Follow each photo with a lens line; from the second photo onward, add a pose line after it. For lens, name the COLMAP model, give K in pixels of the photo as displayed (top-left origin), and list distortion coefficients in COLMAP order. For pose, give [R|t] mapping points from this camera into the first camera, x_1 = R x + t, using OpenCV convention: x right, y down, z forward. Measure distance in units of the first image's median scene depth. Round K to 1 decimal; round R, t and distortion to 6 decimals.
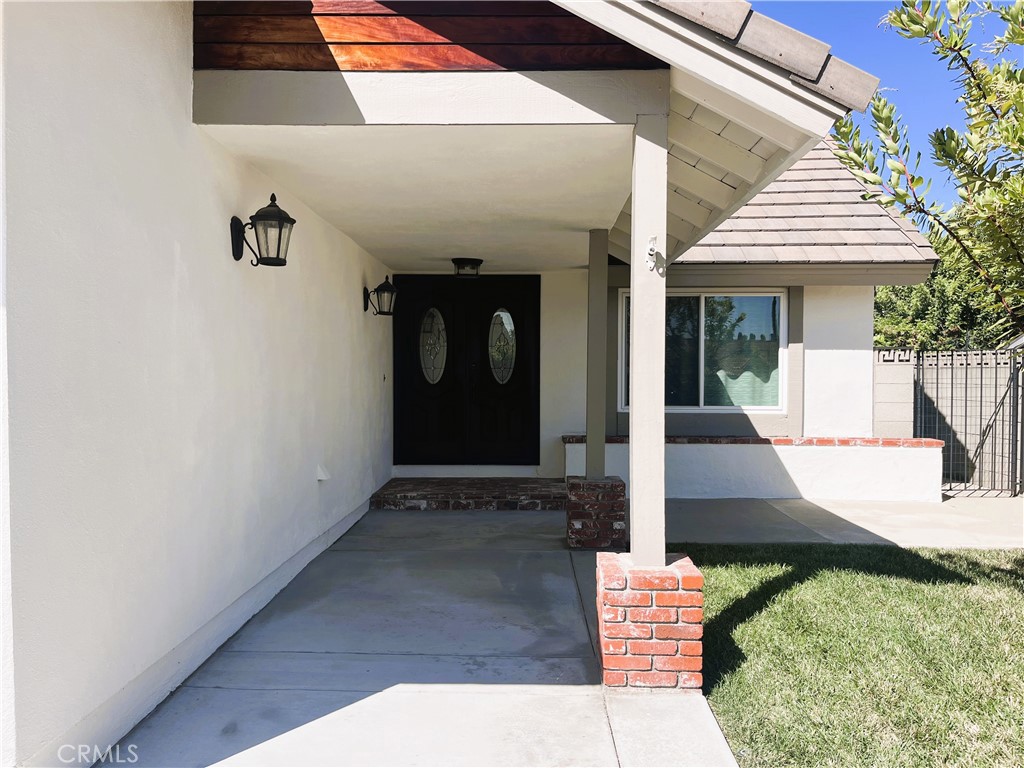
lens RADIAL K [[782.3, 0, 512.0], [0, 782.3, 384.0], [0, 0, 1]] dist [0.005986, 0.002843]
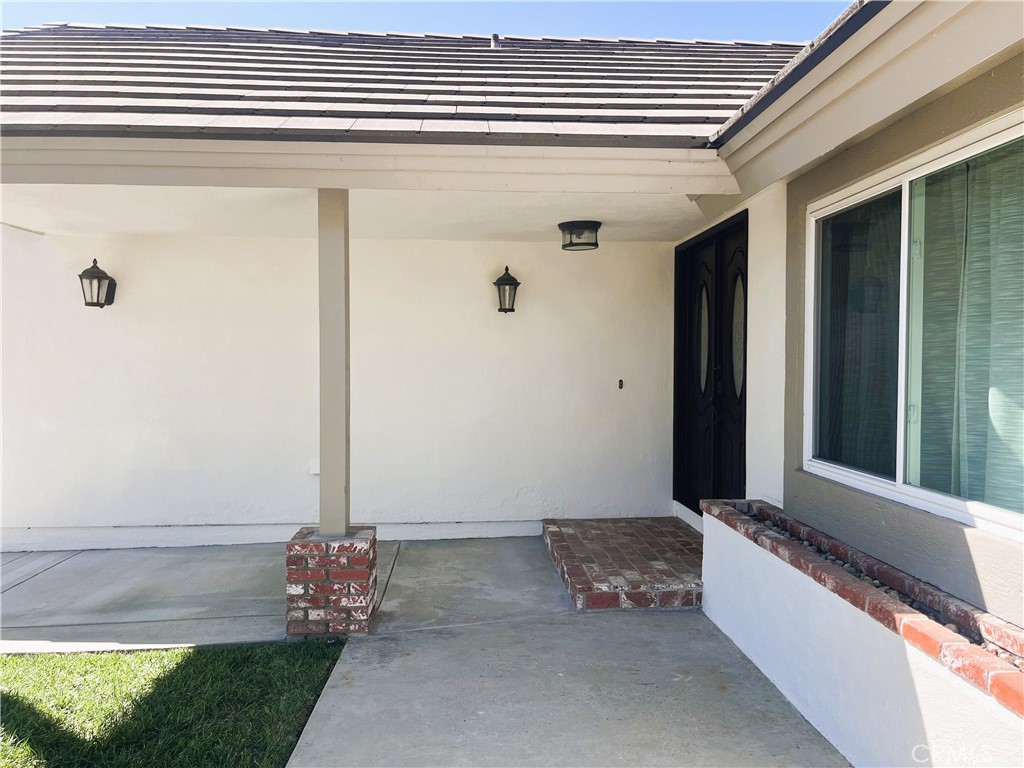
lens RADIAL K [[782.3, 0, 512.0], [0, 782.3, 384.0], [0, 0, 1]] dist [0.005986, 0.002843]
pose [[0.093417, 0.025683, -0.995296, 0.682272], [-0.014977, 0.999590, 0.024388, -0.028547], [0.995514, 0.012628, 0.093763, 0.896909]]
